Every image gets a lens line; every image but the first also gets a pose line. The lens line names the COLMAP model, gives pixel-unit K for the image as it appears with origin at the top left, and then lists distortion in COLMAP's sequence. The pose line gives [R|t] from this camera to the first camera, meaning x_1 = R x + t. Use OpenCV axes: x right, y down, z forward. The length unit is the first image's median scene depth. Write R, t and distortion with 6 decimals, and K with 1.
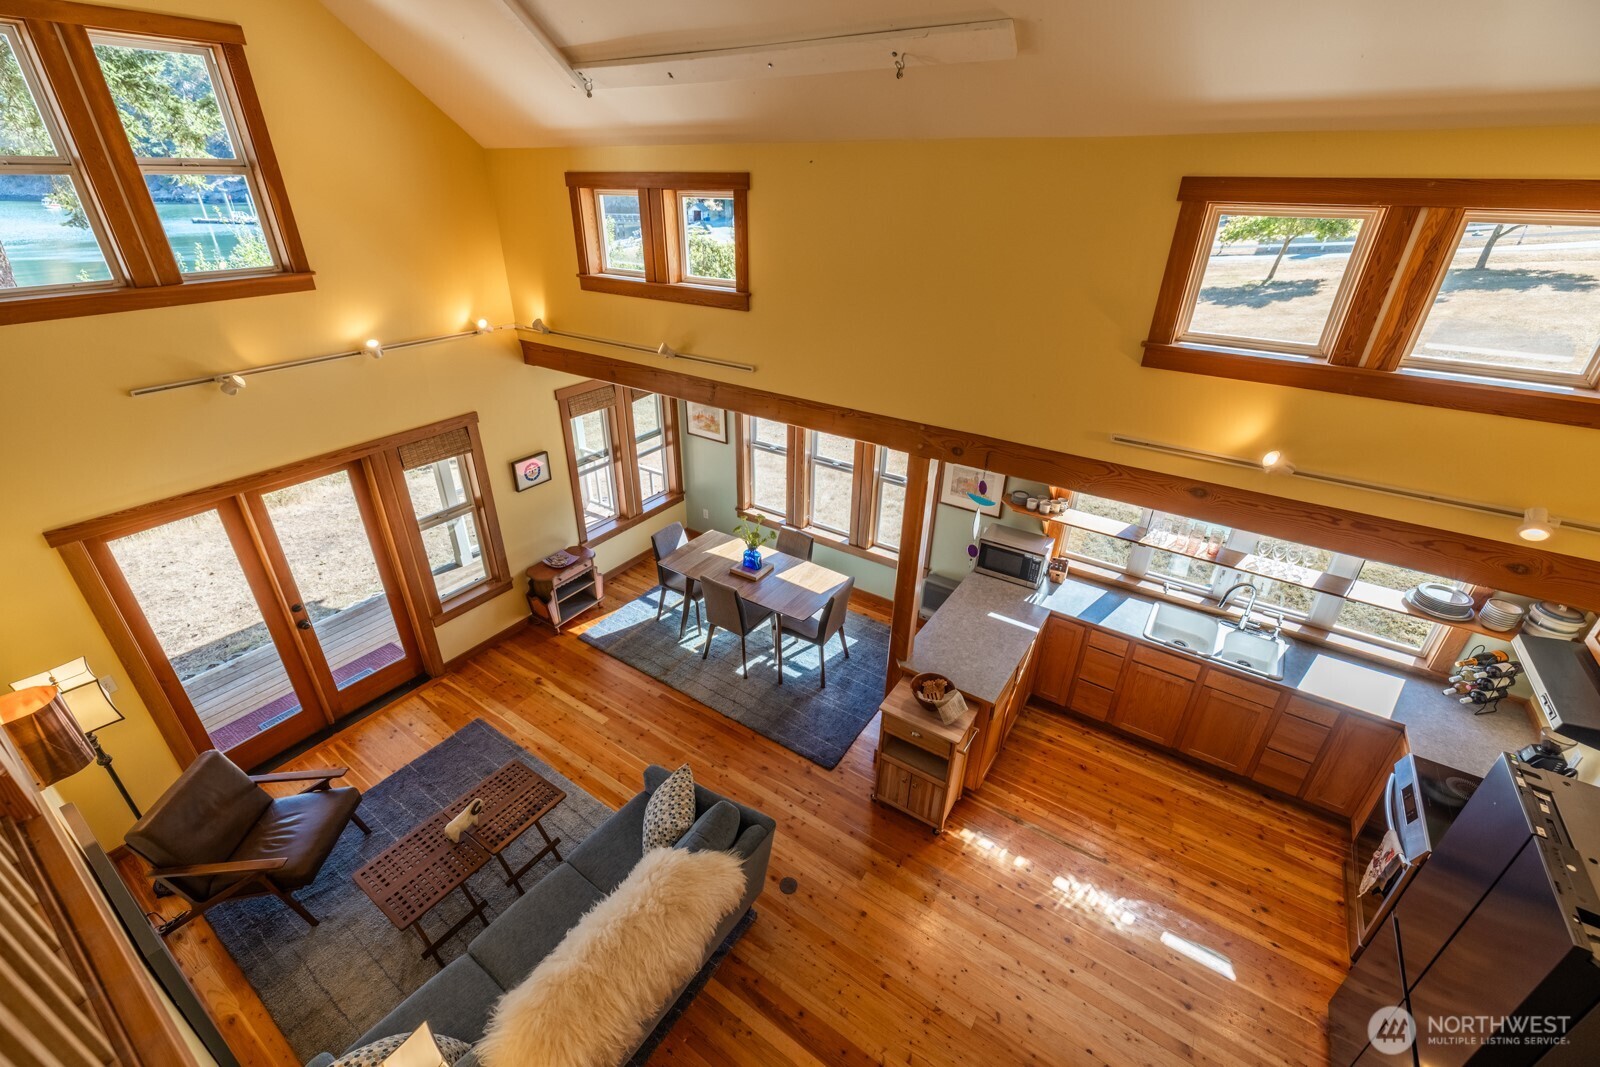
lens RADIAL K [[674.9, 0, 792.5], [0, 674.9, 509.9], [0, 0, 1]] dist [0.000695, 0.000703]
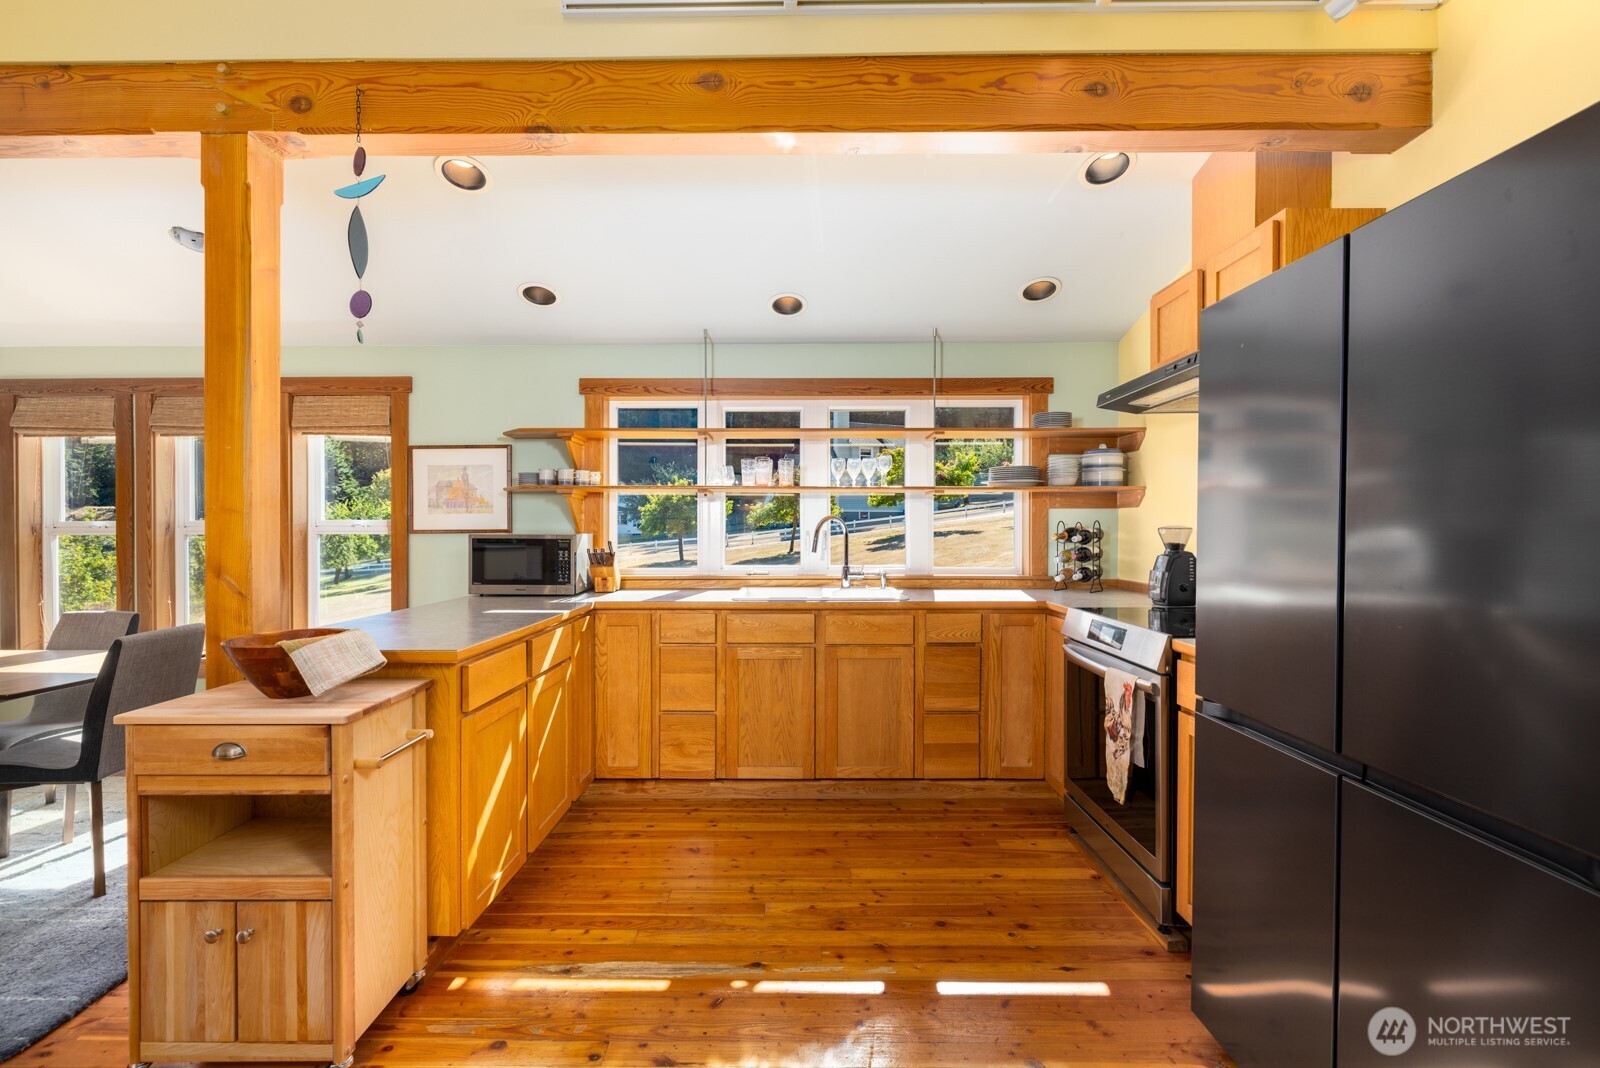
lens RADIAL K [[674.9, 0, 787.9], [0, 674.9, 519.4], [0, 0, 1]] dist [0.000695, 0.000703]
pose [[0.833805, -0.020749, 0.551670, 0.224835], [0.263368, 0.893198, -0.364465, 0.412648], [-0.485188, 0.449184, 0.750217, 0.491746]]
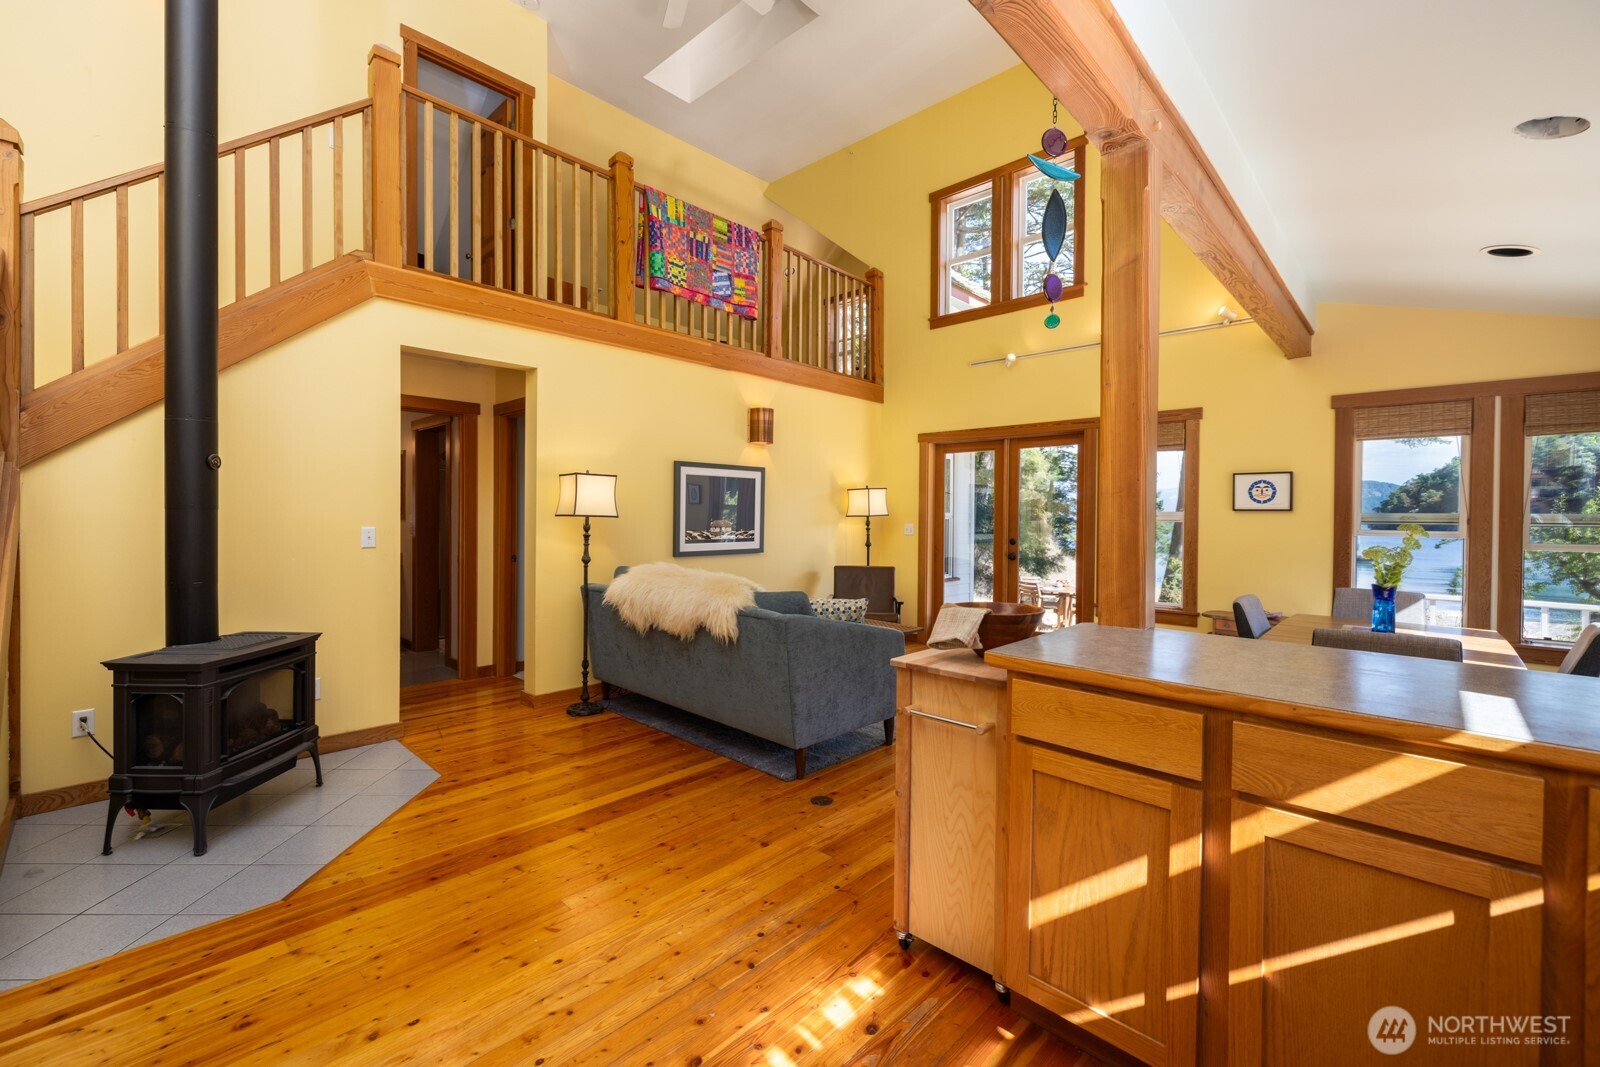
lens RADIAL K [[674.9, 0, 787.1], [0, 674.9, 523.2], [0, 0, 1]] dist [0.000695, 0.000703]
pose [[-0.188610, -0.017454, -0.981897, 0.687397], [-0.445214, 0.892711, 0.069652, 0.232737], [0.875335, 0.450291, -0.176145, 0.894063]]
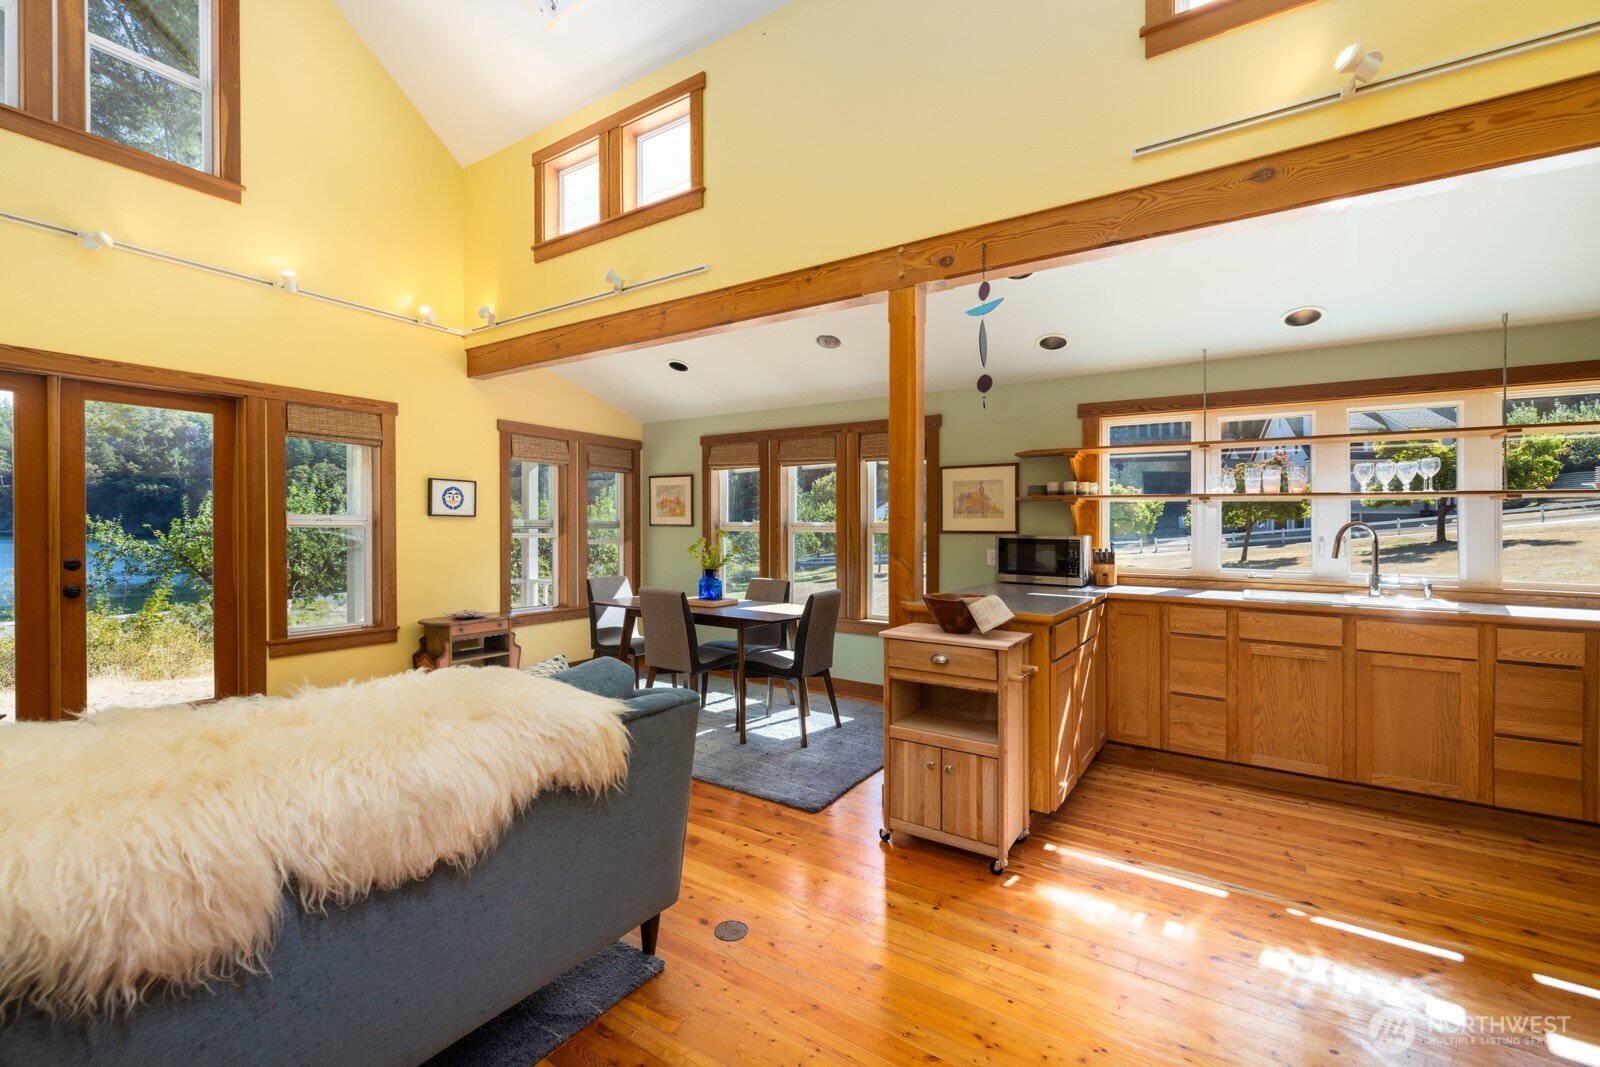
lens RADIAL K [[674.9, 0, 789.5], [0, 674.9, 512.7], [0, 0, 1]] dist [0.000695, 0.000703]
pose [[0.999870, -0.015445, 0.004656, 0.039320], [0.015860, 0.888594, -0.458420, 0.473572], [0.002943, 0.458434, 0.888724, 0.354514]]
